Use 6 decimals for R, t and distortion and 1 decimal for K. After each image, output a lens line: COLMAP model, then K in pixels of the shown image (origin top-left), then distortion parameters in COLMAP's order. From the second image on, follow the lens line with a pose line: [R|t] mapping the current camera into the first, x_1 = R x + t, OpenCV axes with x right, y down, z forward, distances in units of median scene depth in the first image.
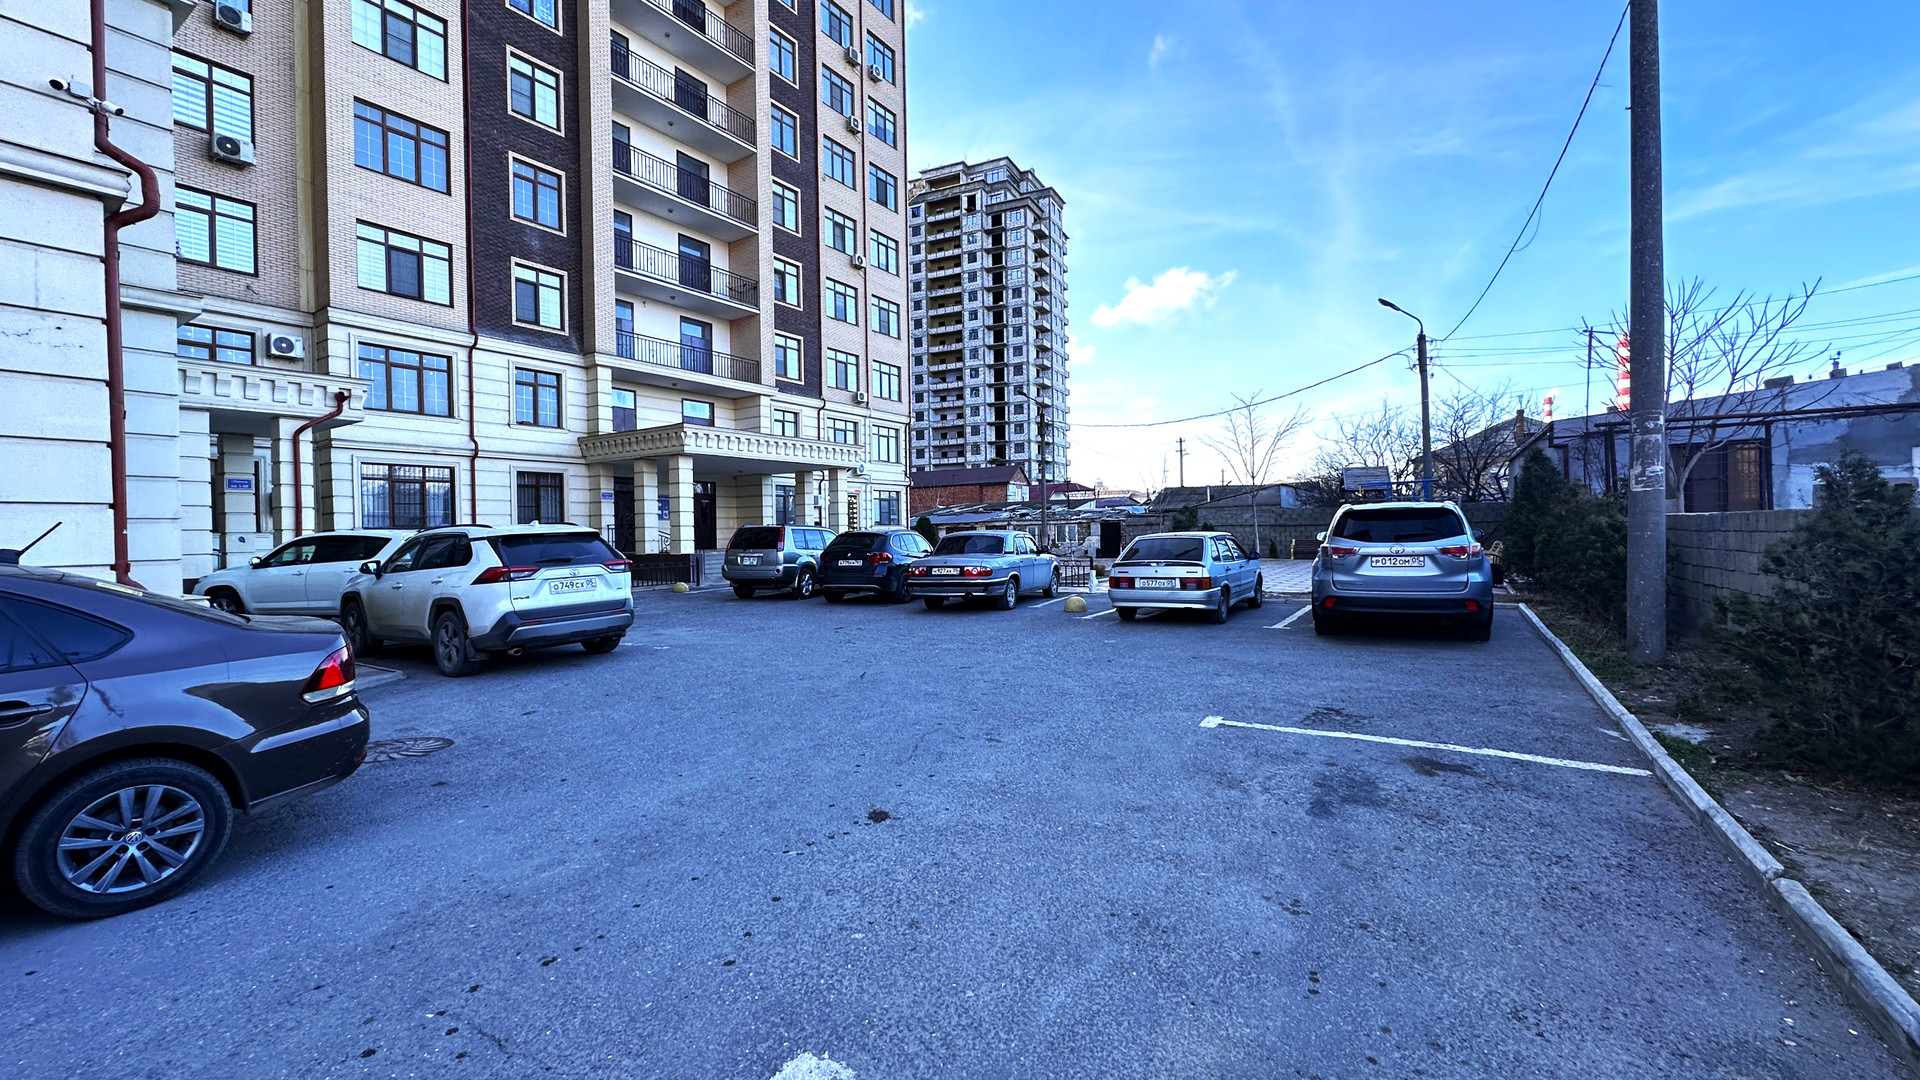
lens RADIAL K [[770.0, 0, 951.5], [0, 770.0, 536.7], [0, 0, 1]] dist [-0.003264, 0.001122]
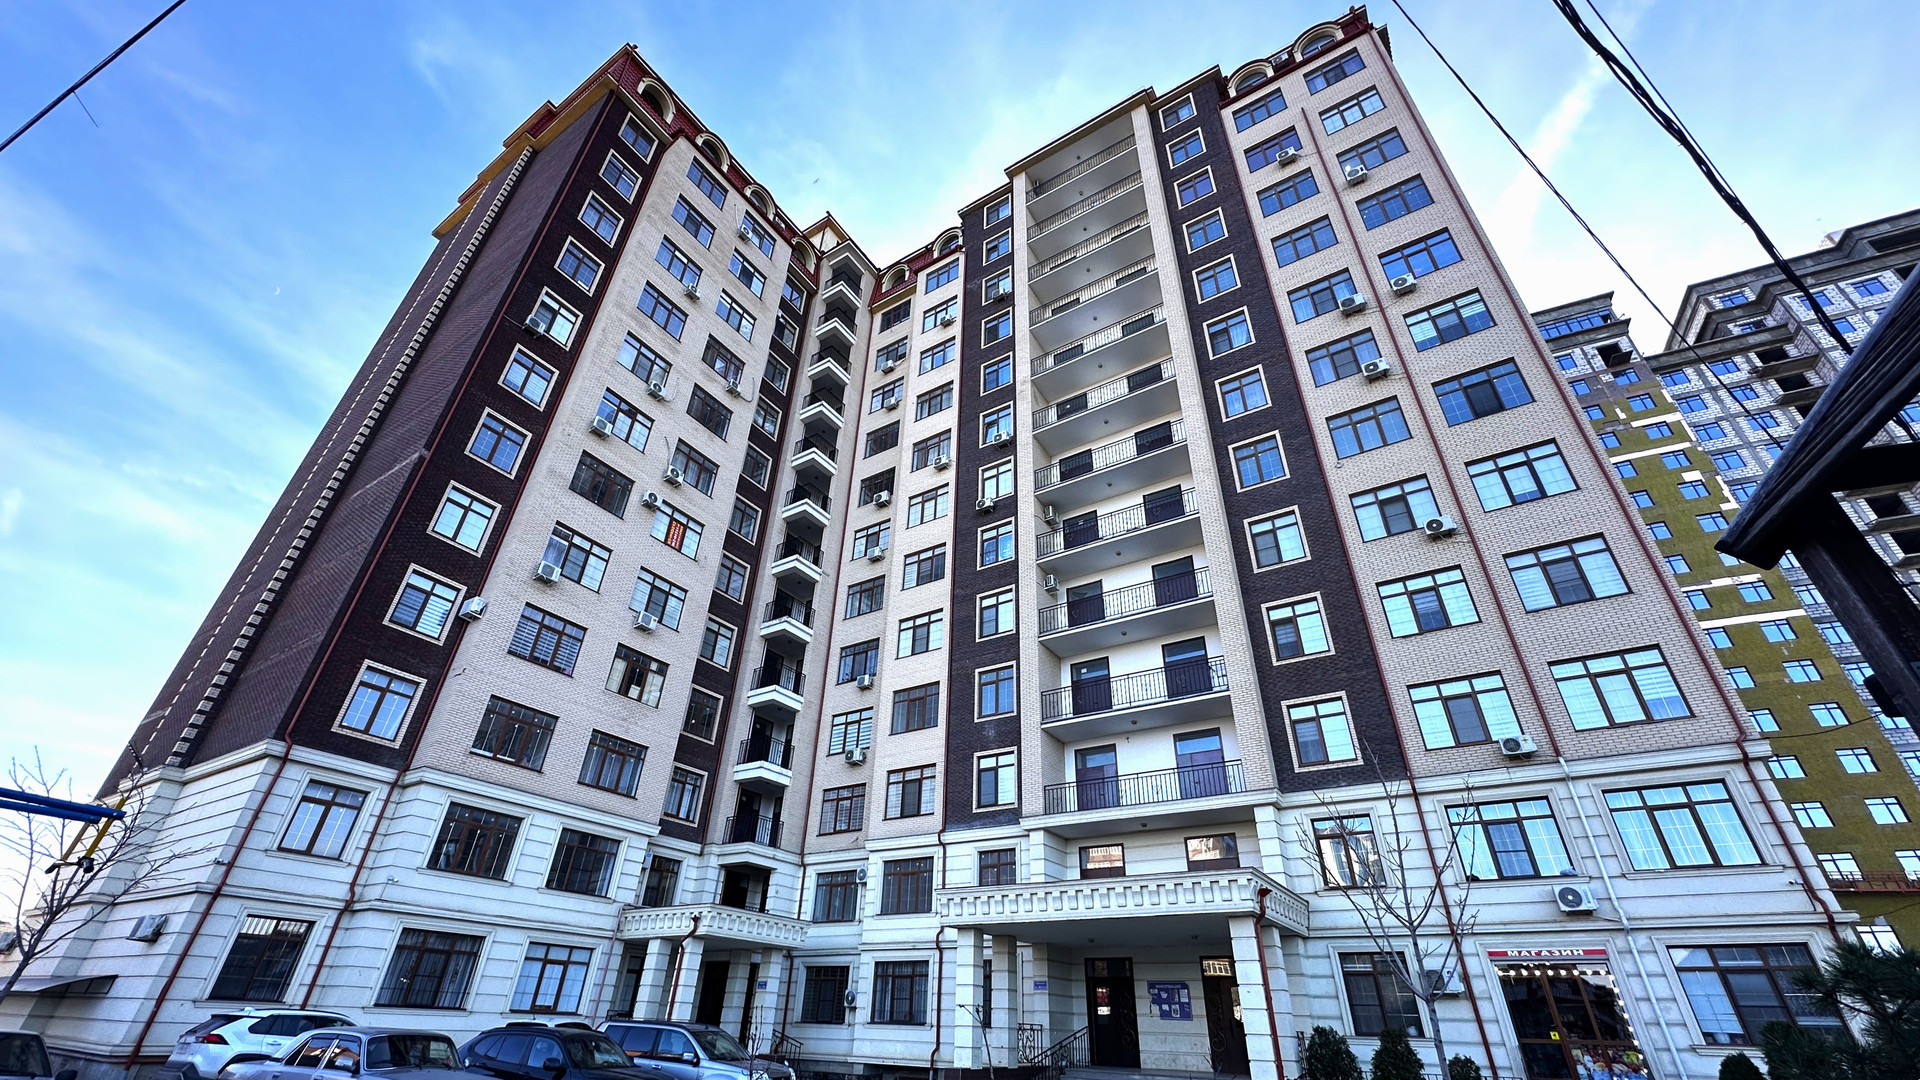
lens RADIAL K [[770.0, 0, 962.4], [0, 770.0, 540.2], [0, 0, 1]] dist [-0.003264, 0.001122]
pose [[0.020202, -0.521585, -0.852960, 0.582113], [-0.034045, 0.852281, -0.521975, -0.025965], [0.999216, 0.039584, -0.000539, 0.936171]]
